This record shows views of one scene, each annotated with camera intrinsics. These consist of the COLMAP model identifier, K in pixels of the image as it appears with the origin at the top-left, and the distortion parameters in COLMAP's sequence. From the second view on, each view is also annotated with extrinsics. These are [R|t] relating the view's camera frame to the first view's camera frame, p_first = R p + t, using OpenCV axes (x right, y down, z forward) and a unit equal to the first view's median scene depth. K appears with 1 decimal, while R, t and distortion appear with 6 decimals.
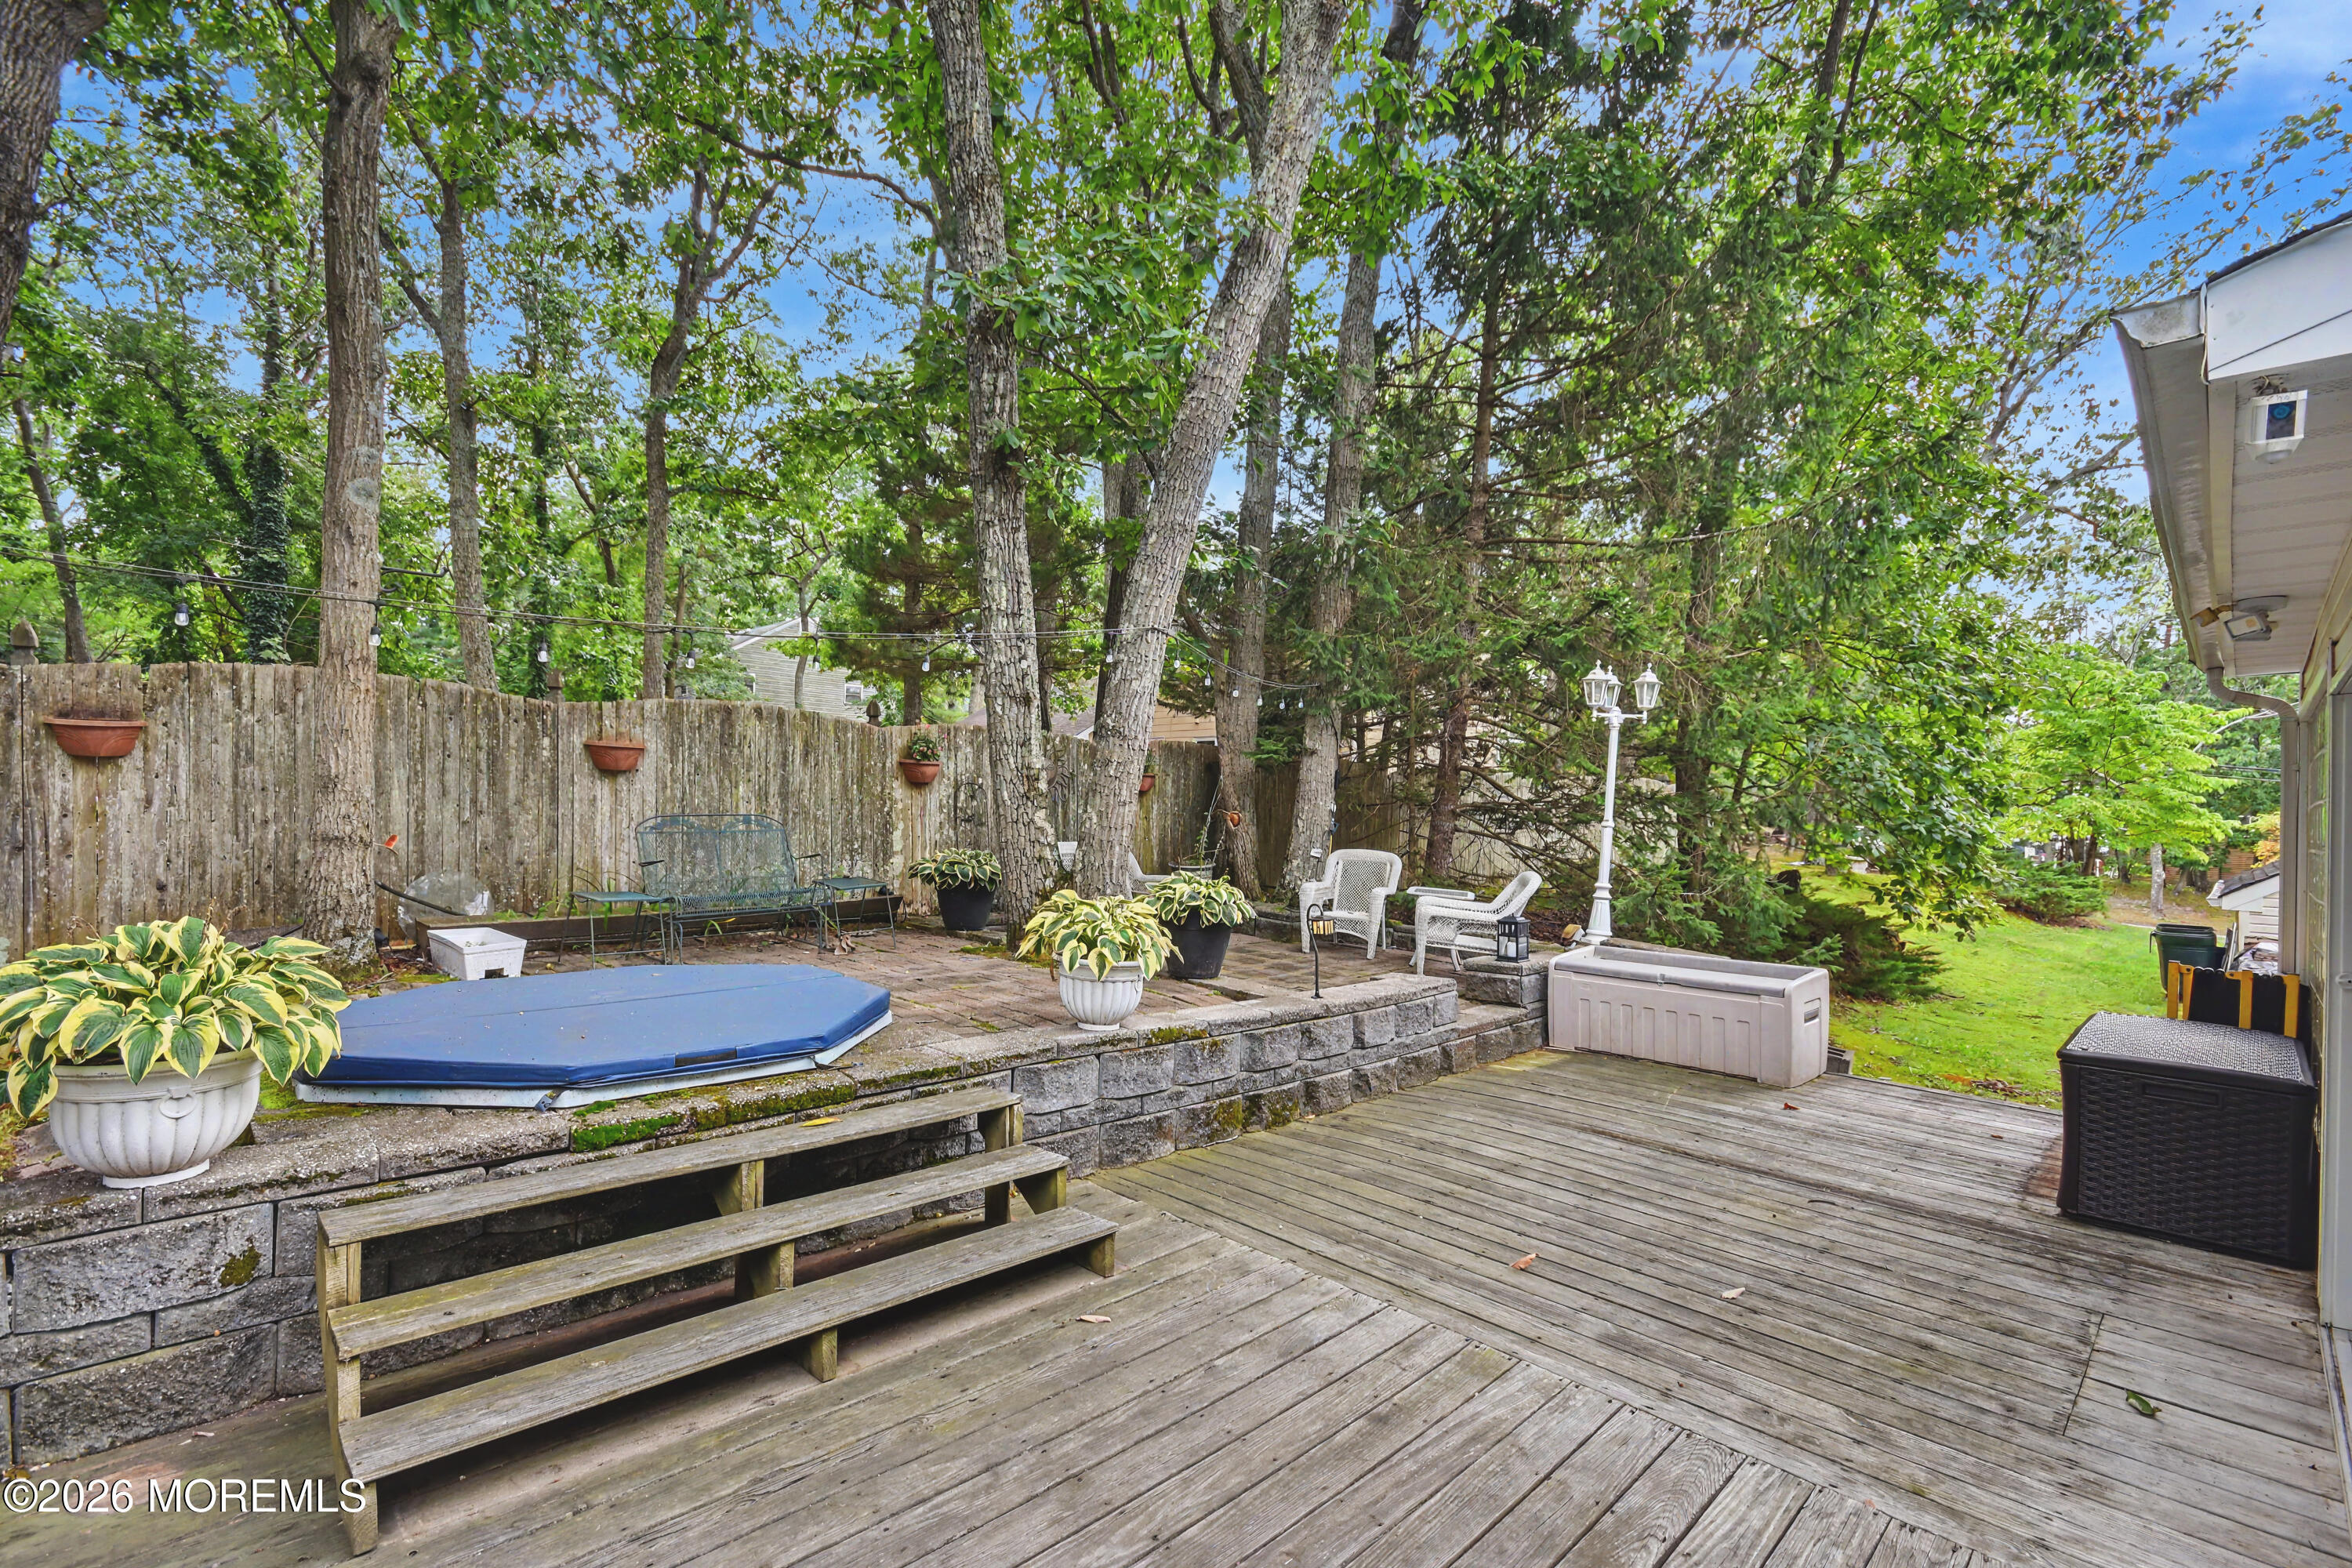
lens RADIAL K [[1043.5, 0, 1179.0], [0, 1043.5, 800.4], [0, 0, 1]] dist [-0.001691, -0.000524]
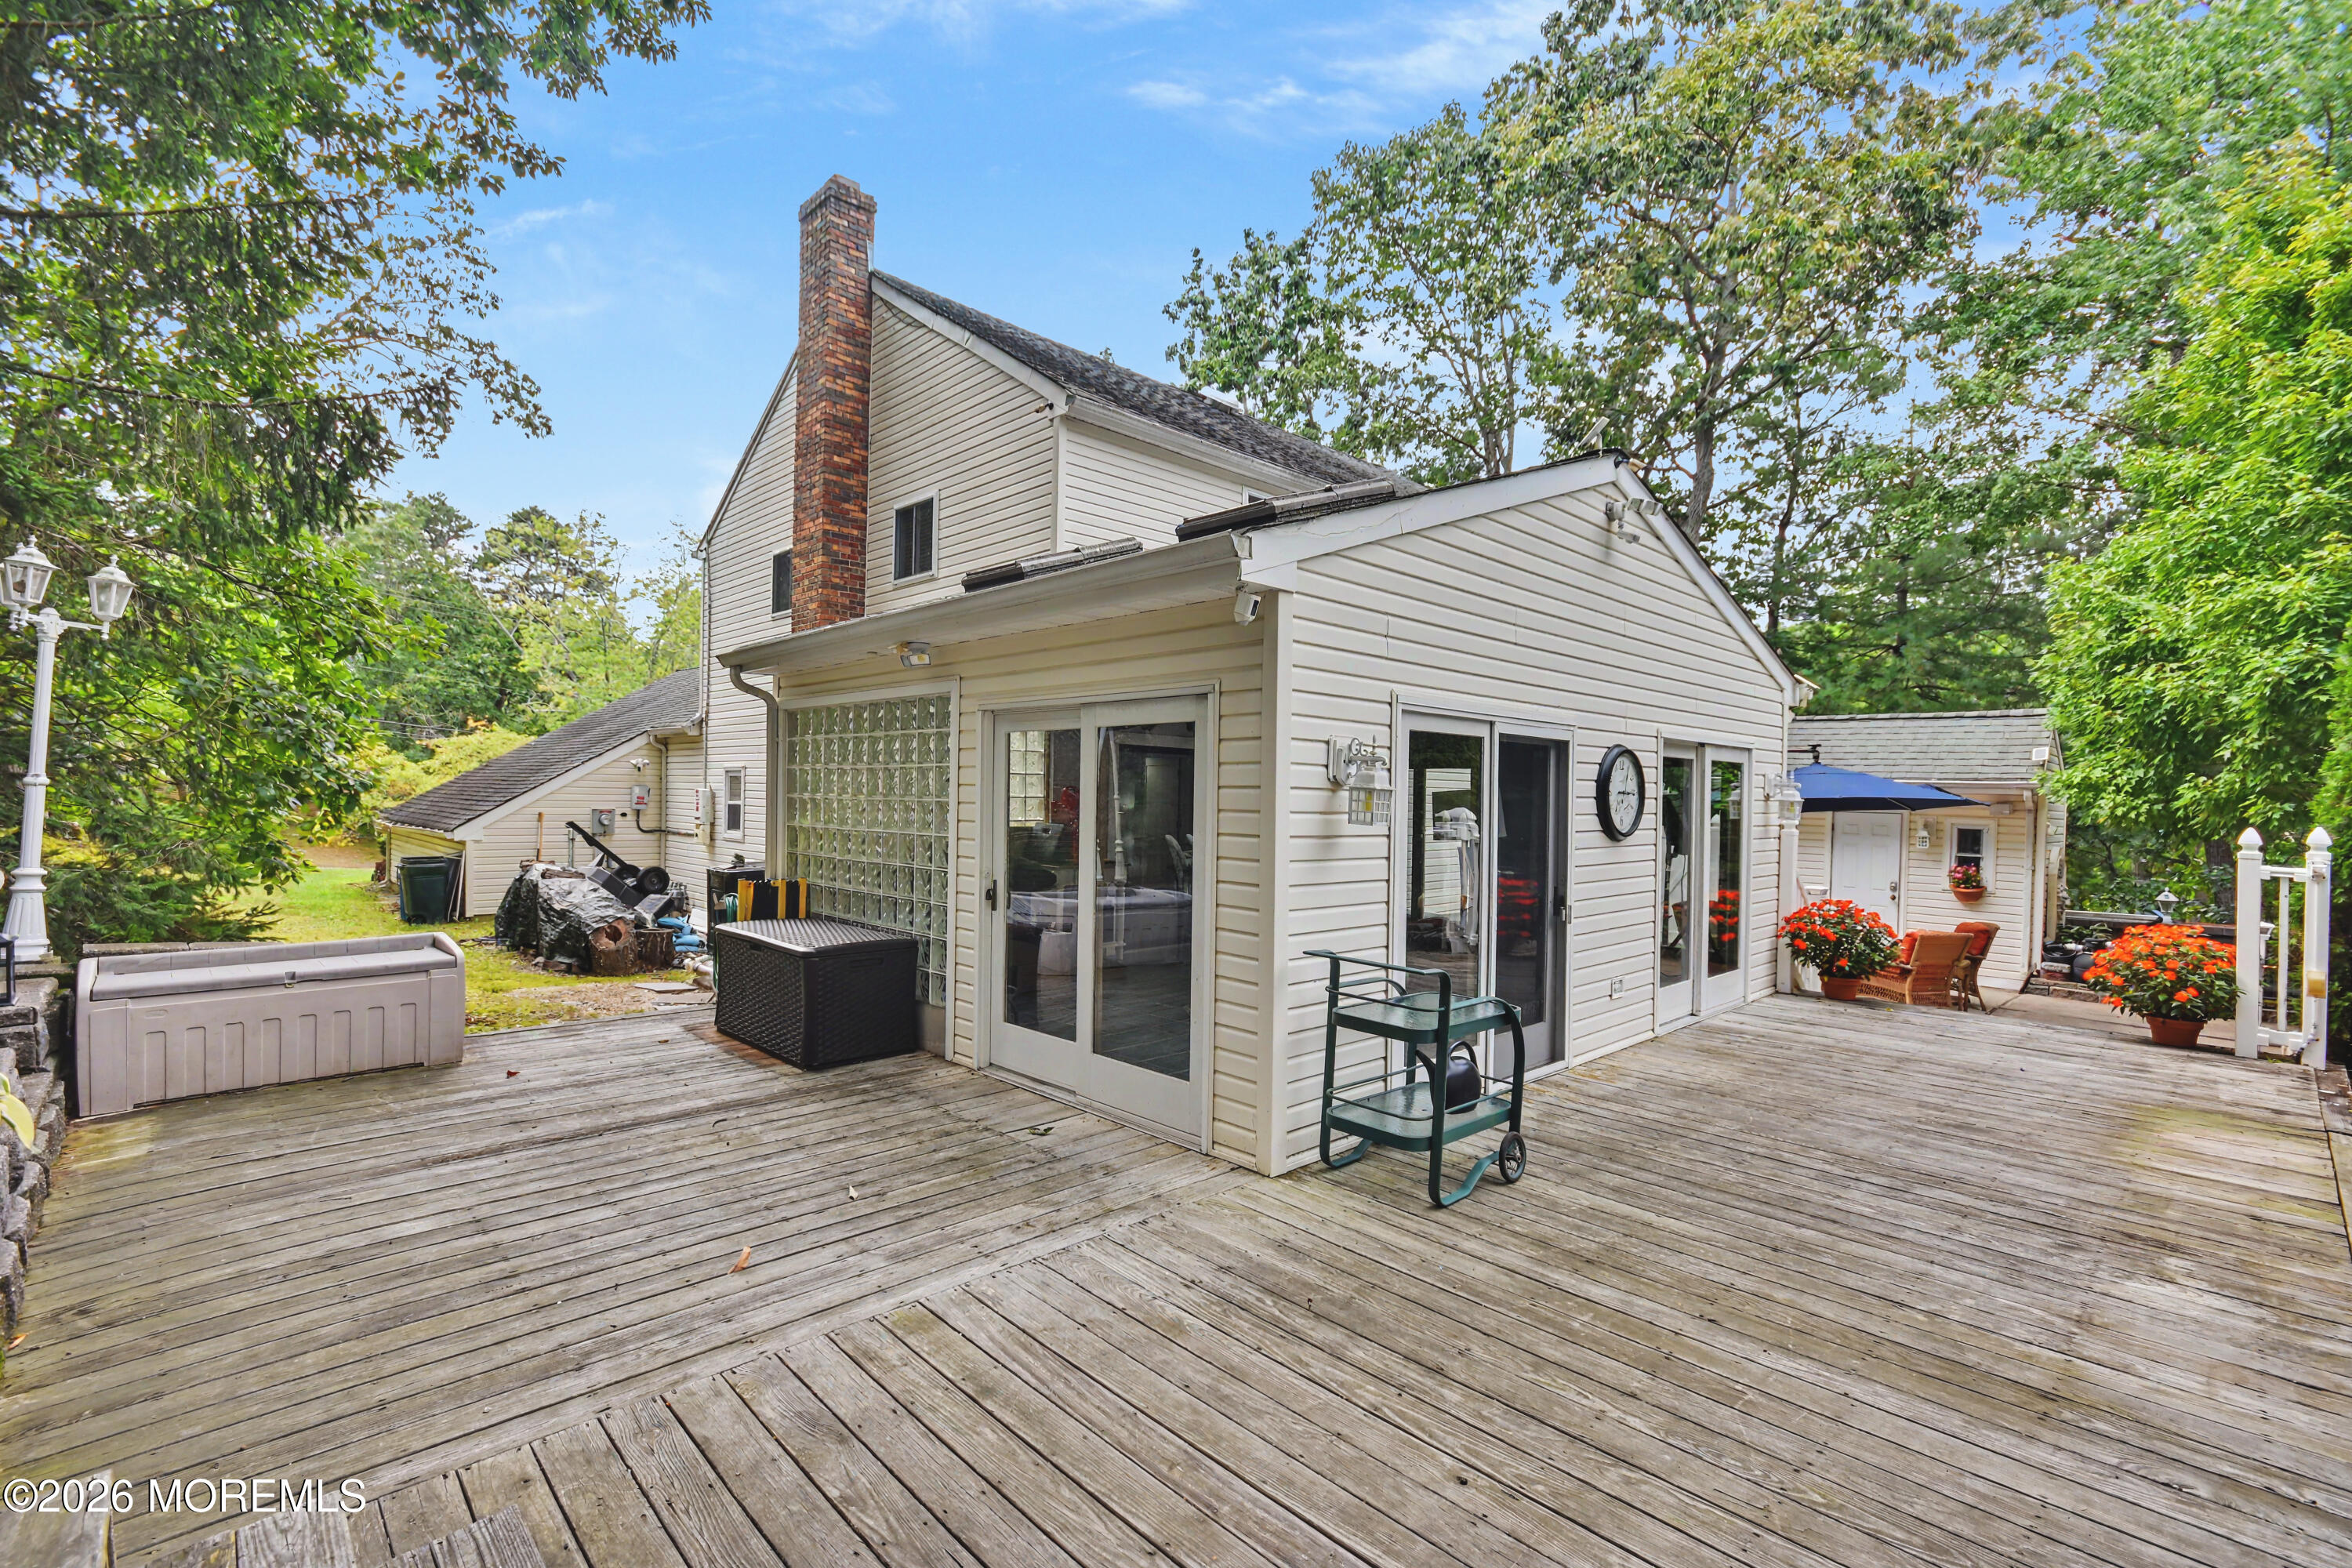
lens RADIAL K [[1043.5, 0, 1179.6], [0, 1043.5, 788.3], [0, 0, 1]] dist [-0.001691, -0.000524]
pose [[0.018492, -0.025259, 0.999510, -0.509269], [-0.026841, 0.999308, 0.025750, -0.019346], [-0.999469, -0.027304, 0.017801, 0.505158]]
